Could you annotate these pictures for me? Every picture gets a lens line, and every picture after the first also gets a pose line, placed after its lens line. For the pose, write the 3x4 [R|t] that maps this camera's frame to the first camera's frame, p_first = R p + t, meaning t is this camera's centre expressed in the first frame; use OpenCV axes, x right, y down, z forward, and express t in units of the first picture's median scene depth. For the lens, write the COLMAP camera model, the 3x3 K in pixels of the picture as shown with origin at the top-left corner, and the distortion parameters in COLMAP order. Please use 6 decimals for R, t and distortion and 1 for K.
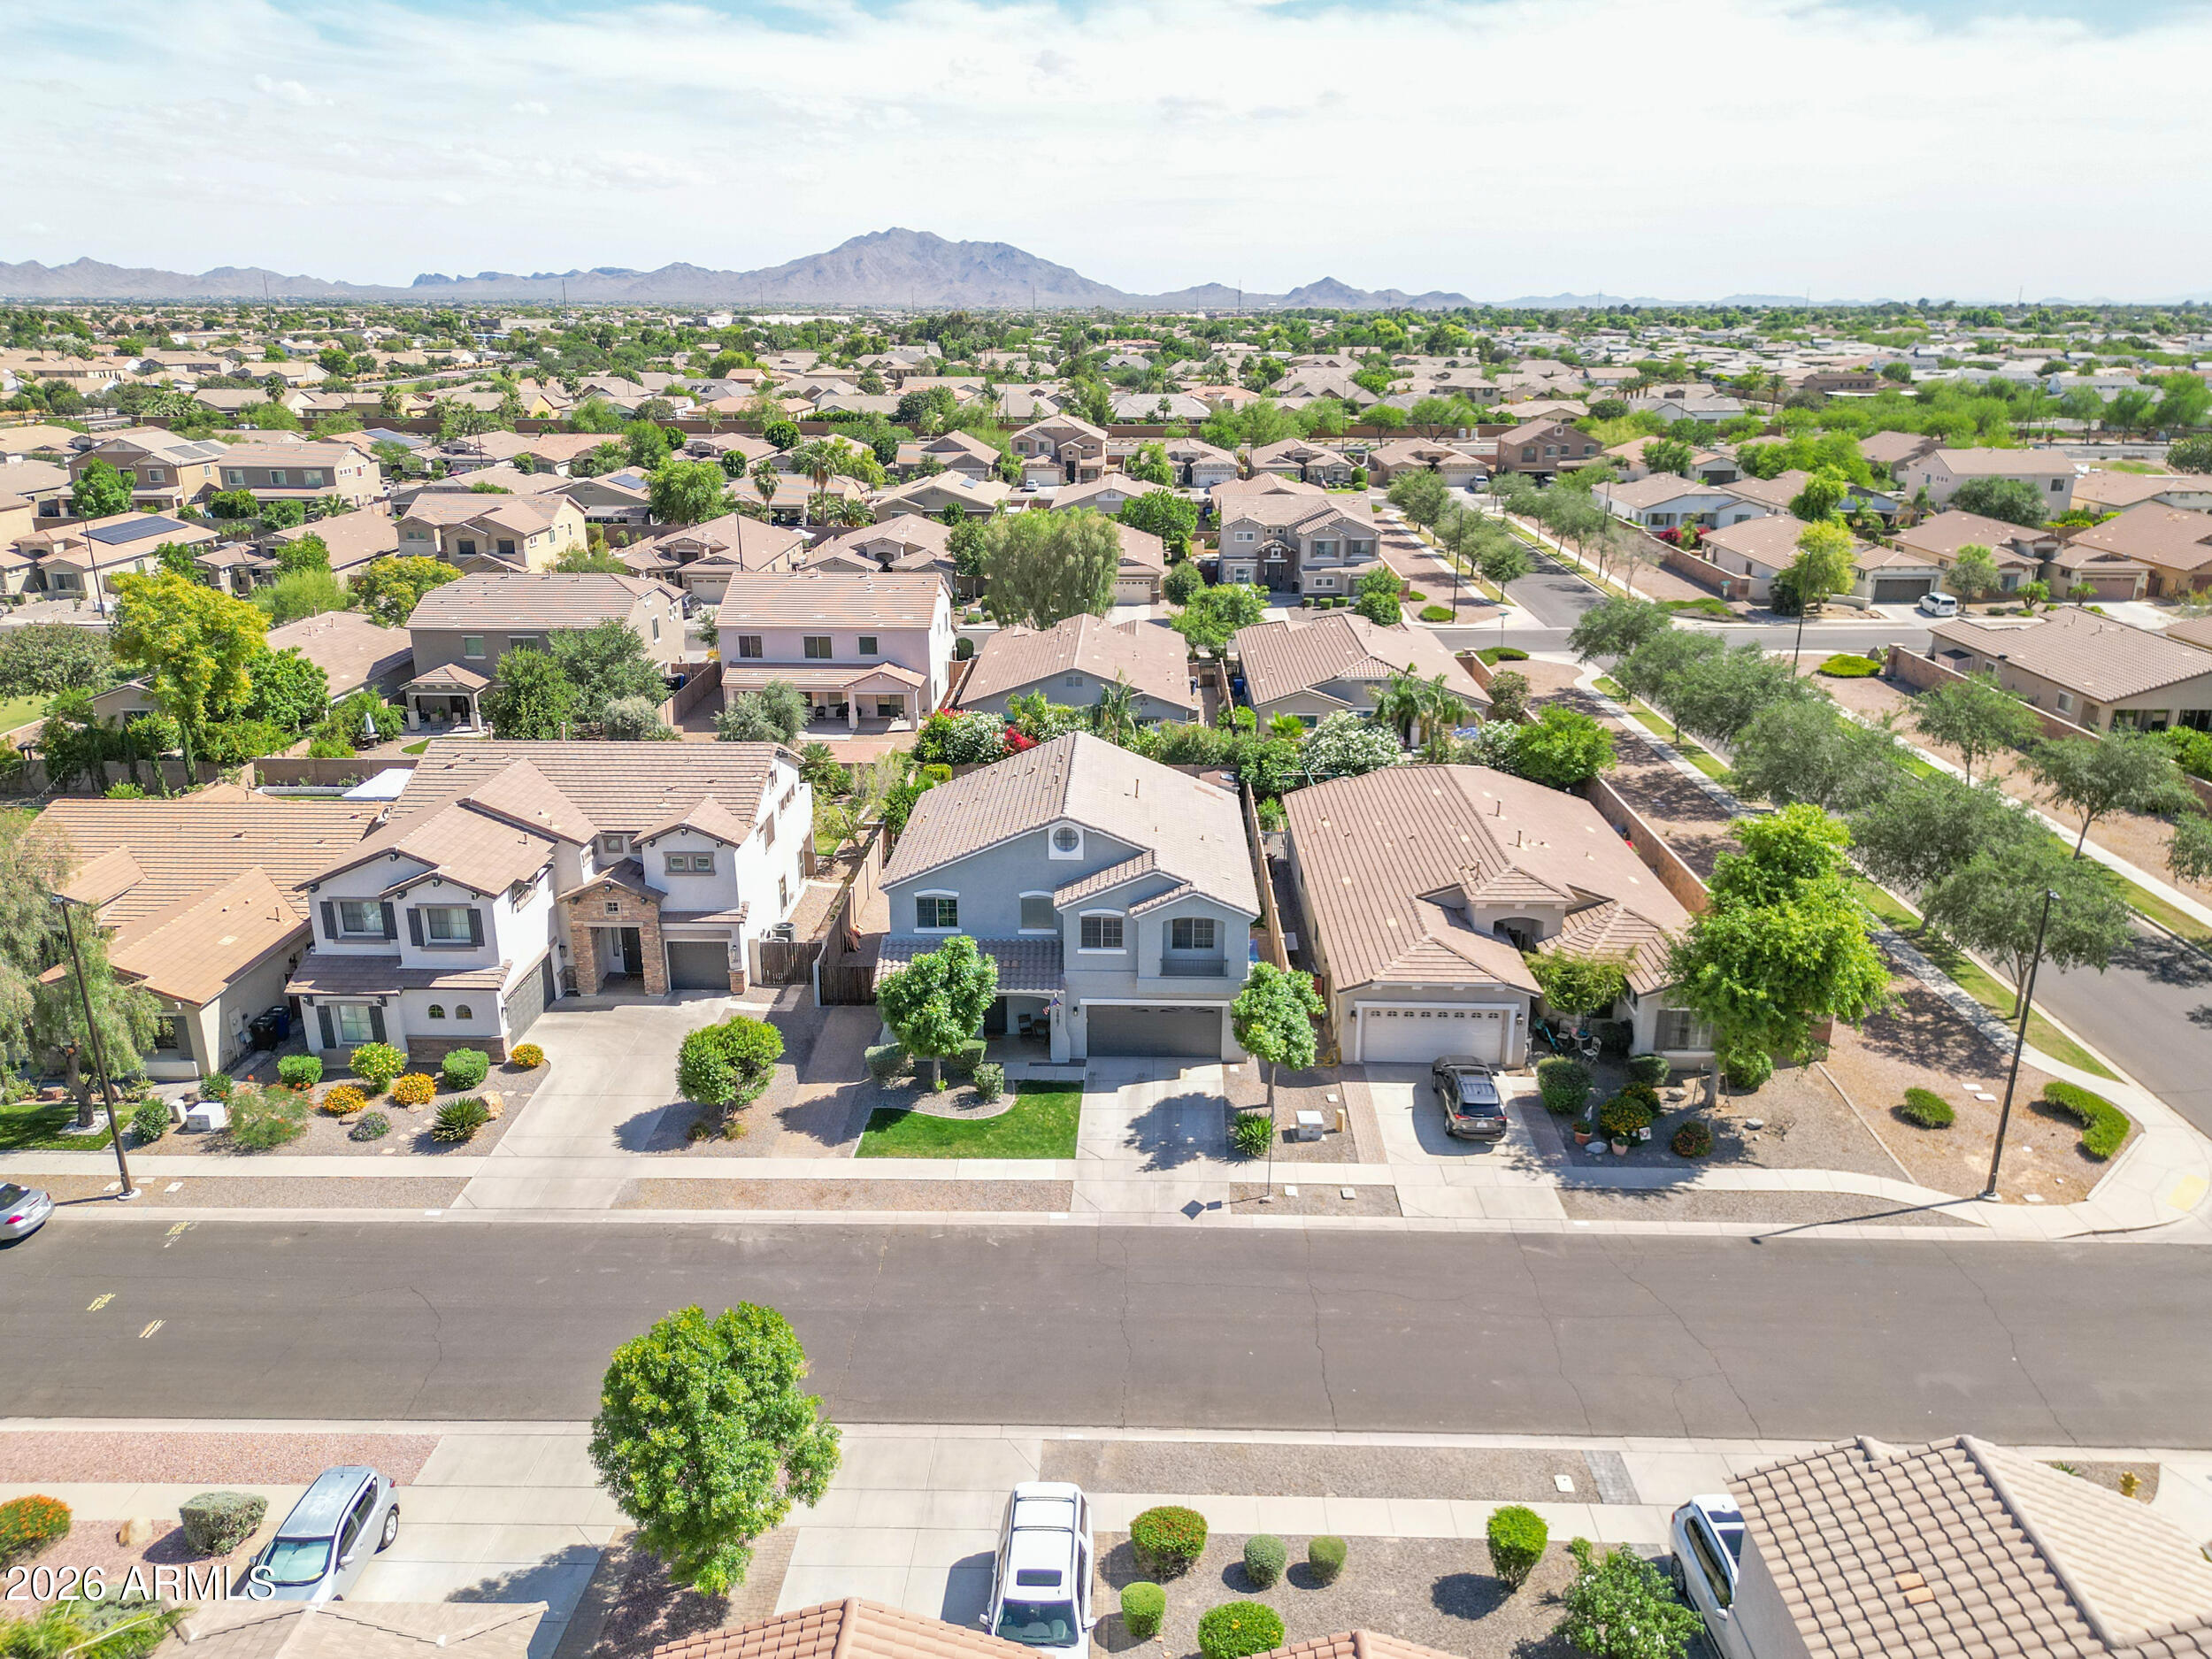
lens RADIAL K [[1564.7, 0, 1095.9], [0, 1564.7, 824.4], [0, 0, 1]] dist [0.042041, -0.011769]
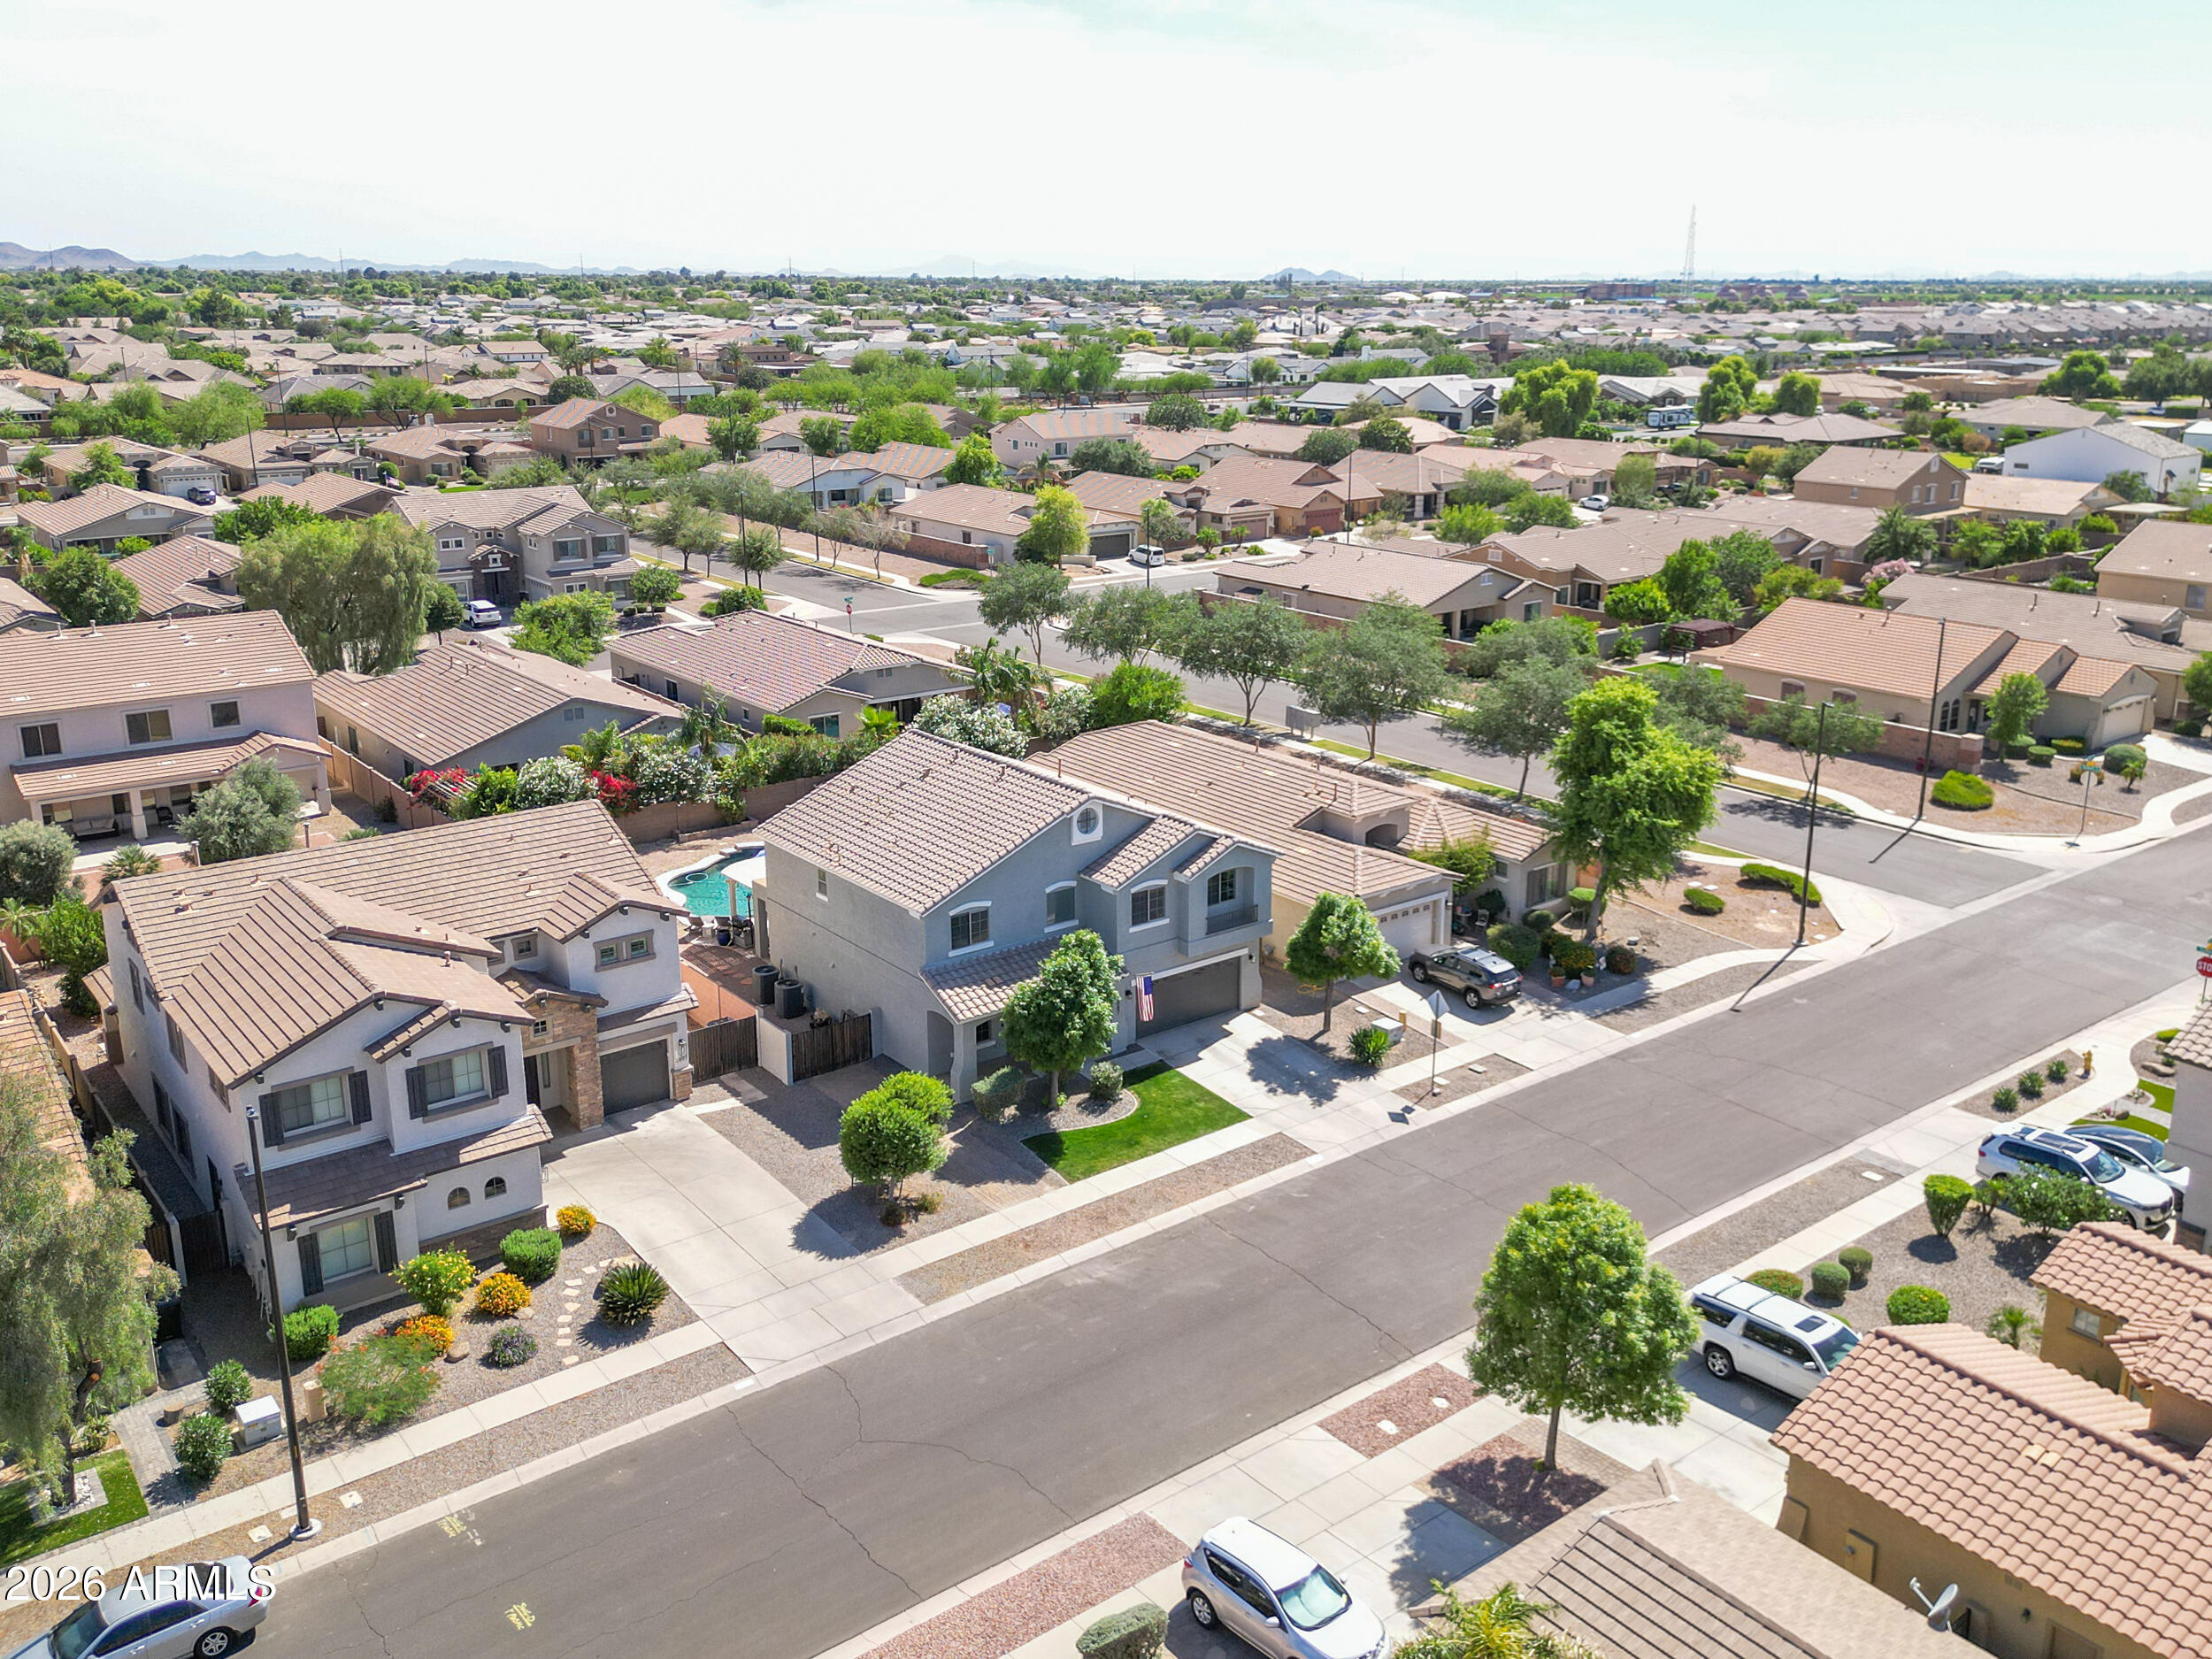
lens RADIAL K [[1861.7, 0, 1115.0], [0, 1861.7, 834.7], [0, 0, 1]] dist [0.055998, -0.011574]
pose [[0.766470, -0.179179, 0.616781, -0.718311], [0.194910, 0.979902, 0.042454, -0.027417], [-0.611992, 0.087677, 0.785989, 0.098237]]
